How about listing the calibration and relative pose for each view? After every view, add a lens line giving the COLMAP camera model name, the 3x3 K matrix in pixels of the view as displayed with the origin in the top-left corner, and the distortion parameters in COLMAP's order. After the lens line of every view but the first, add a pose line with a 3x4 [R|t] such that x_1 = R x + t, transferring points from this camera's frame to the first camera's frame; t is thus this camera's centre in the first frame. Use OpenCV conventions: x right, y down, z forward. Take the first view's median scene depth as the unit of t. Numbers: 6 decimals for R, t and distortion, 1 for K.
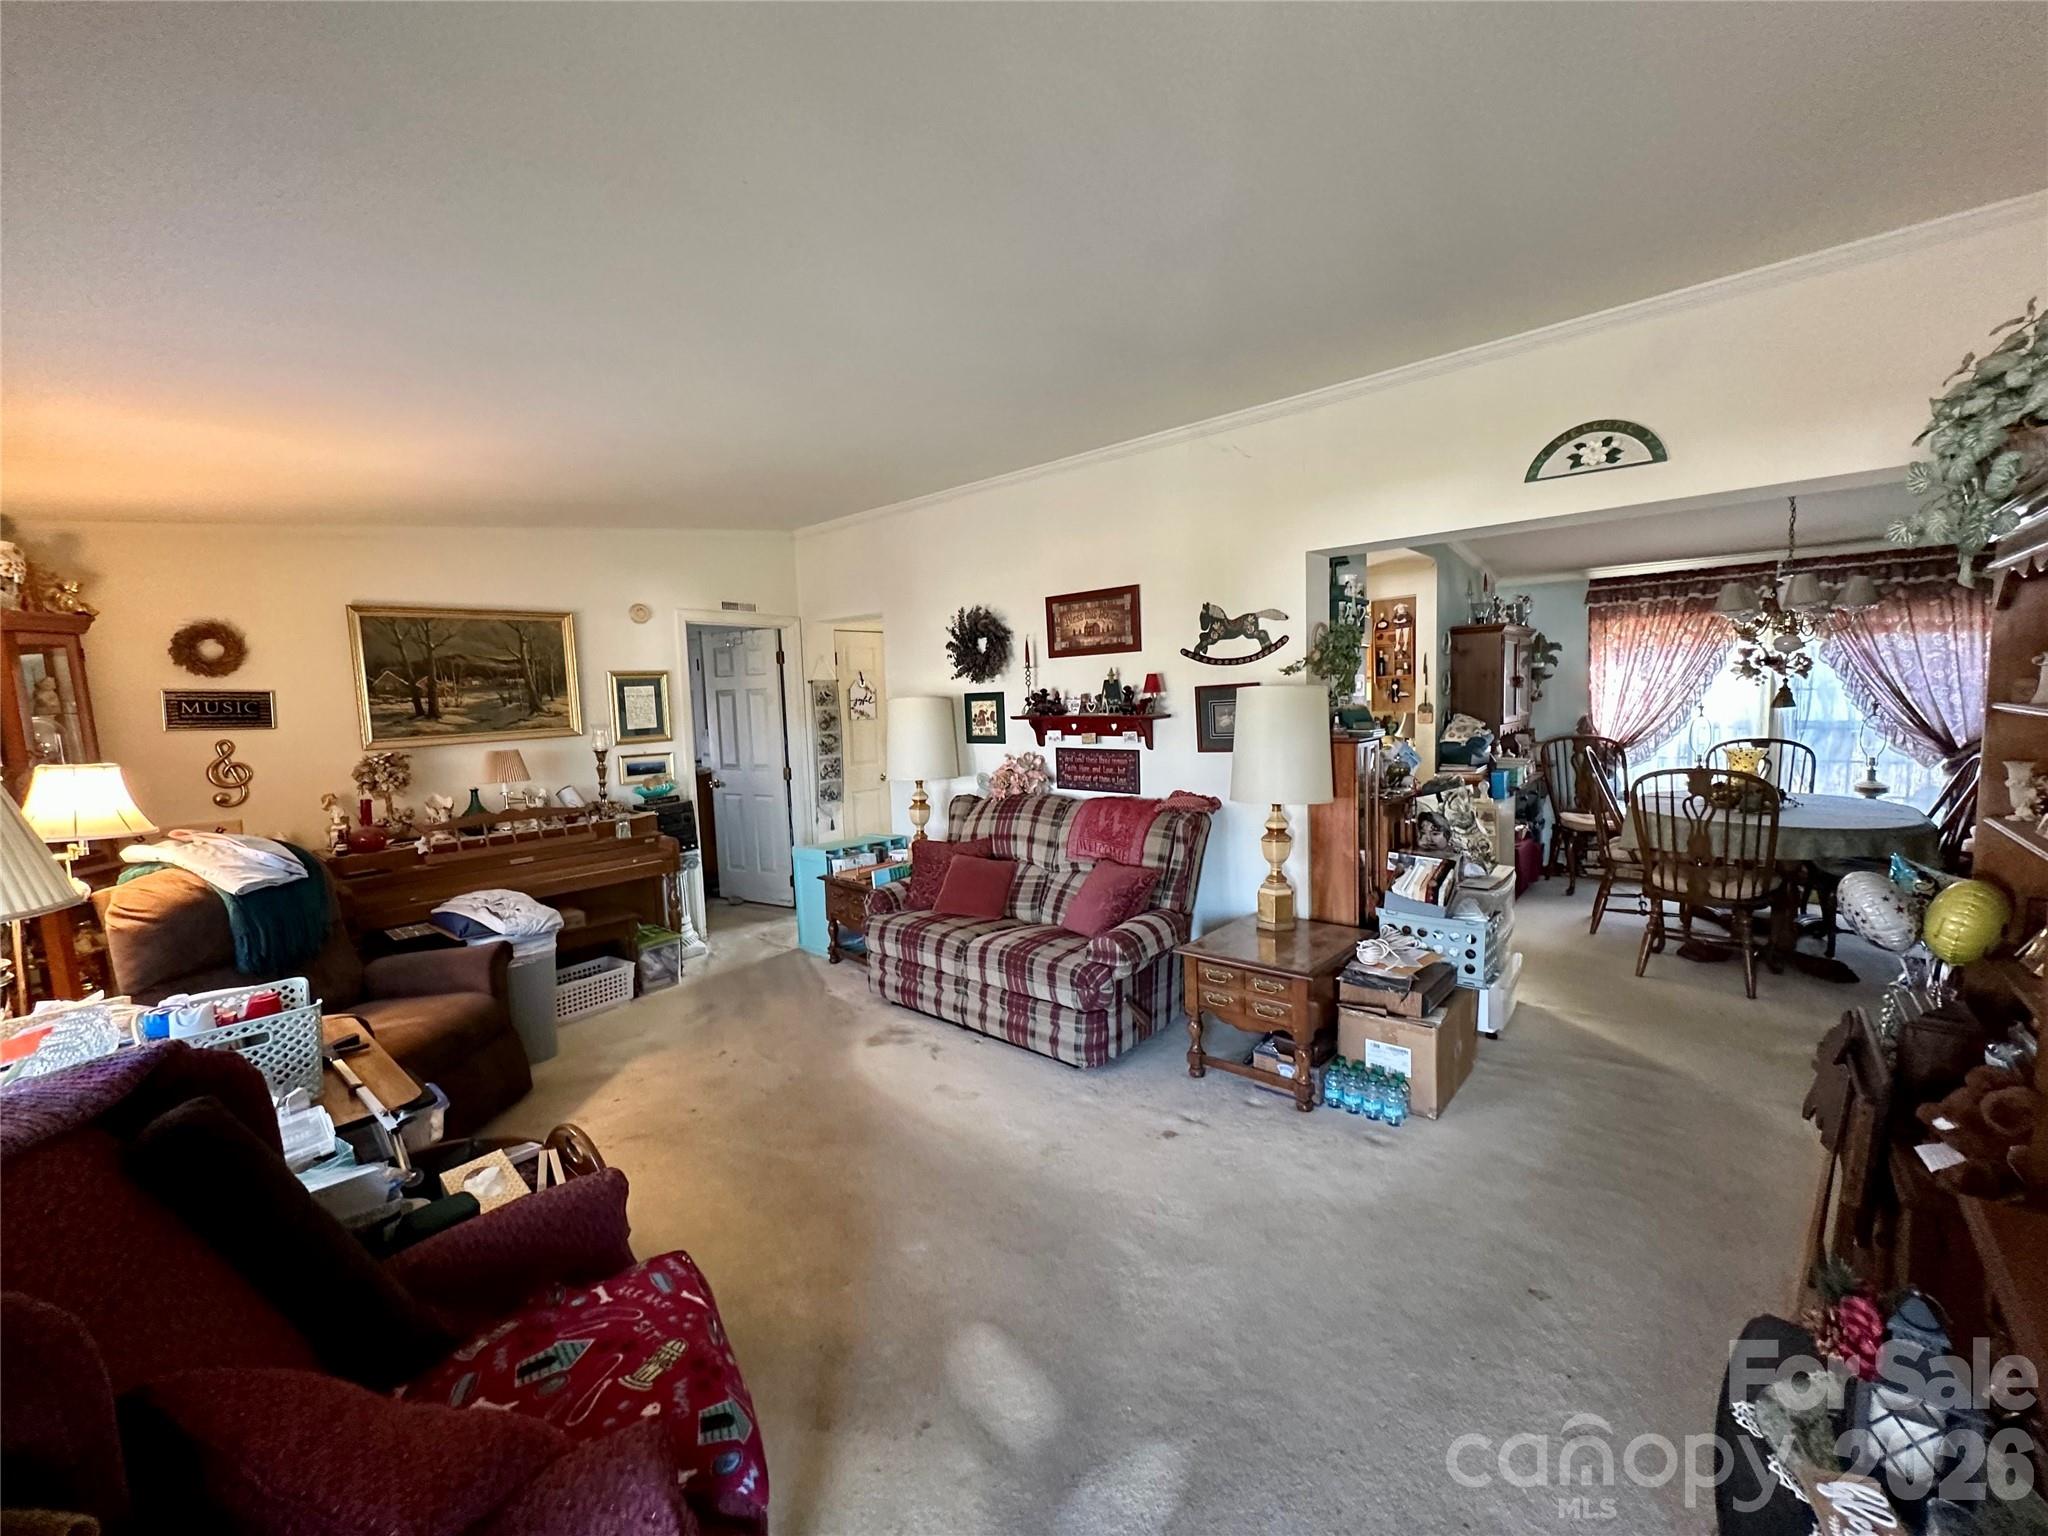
lens RADIAL K [[815.2, 0, 1024.0], [0, 815.2, 768.0], [0, 0, 1]] dist [-0.001590, -0.000344]
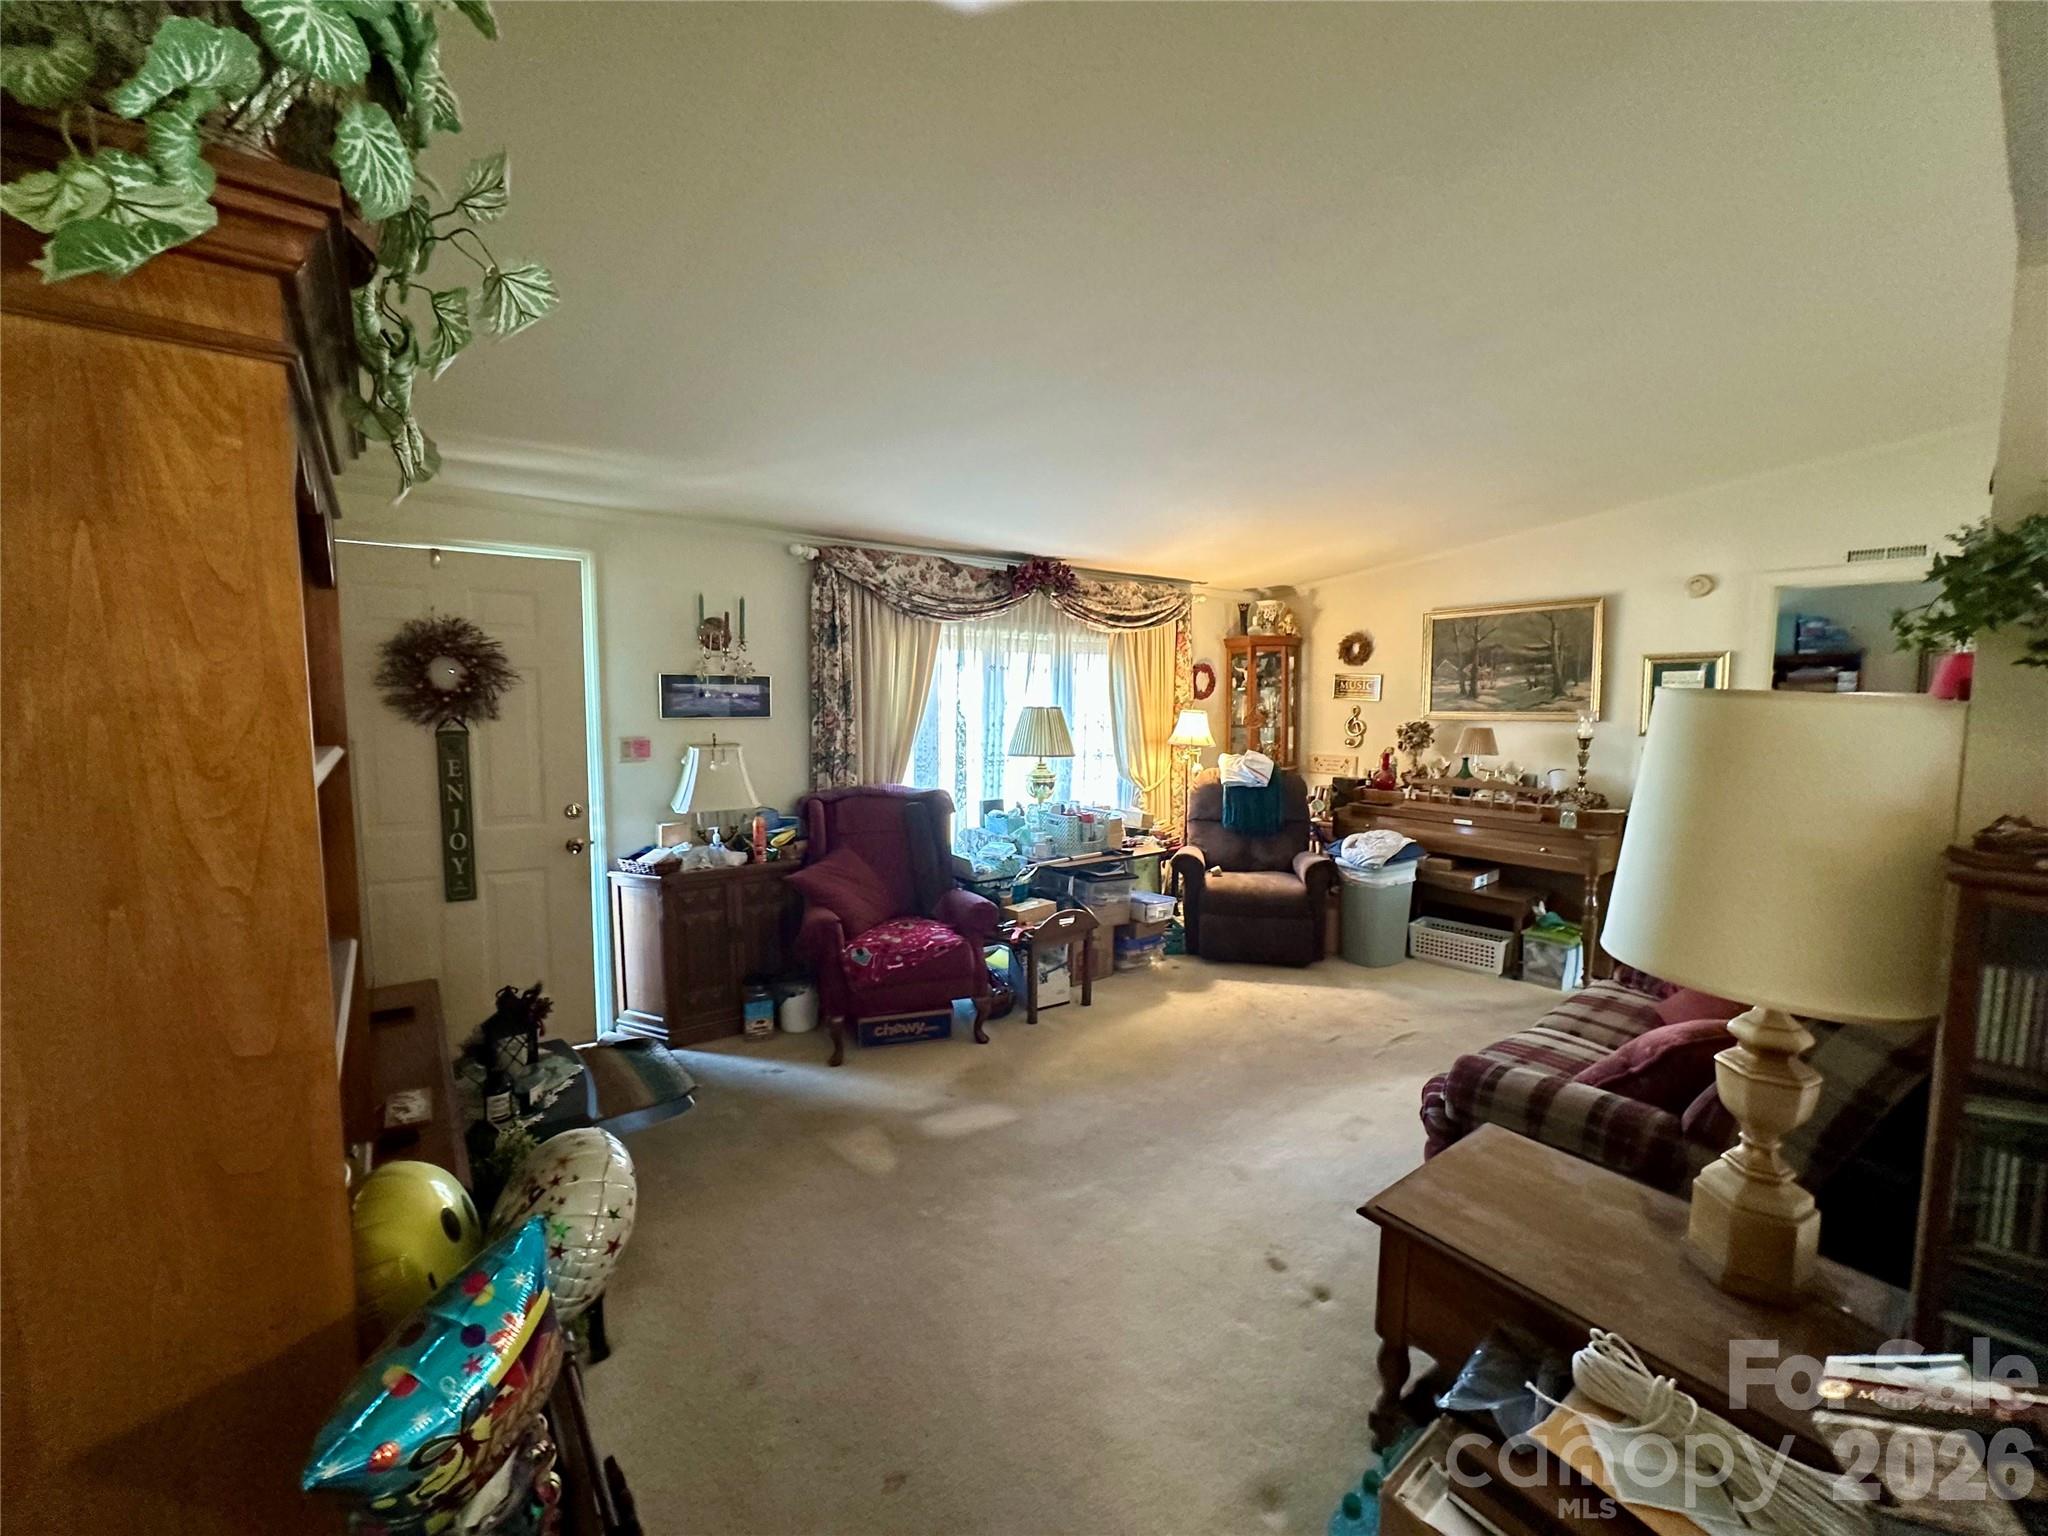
lens RADIAL K [[815.2, 0, 1024.0], [0, 815.2, 768.0], [0, 0, 1]] dist [-0.001590, -0.000344]
pose [[-0.189859, 0.119239, -0.974544, 0.612327], [-0.087087, 0.986640, 0.137685, -0.066737], [0.977941, 0.111011, -0.176938, 0.566143]]
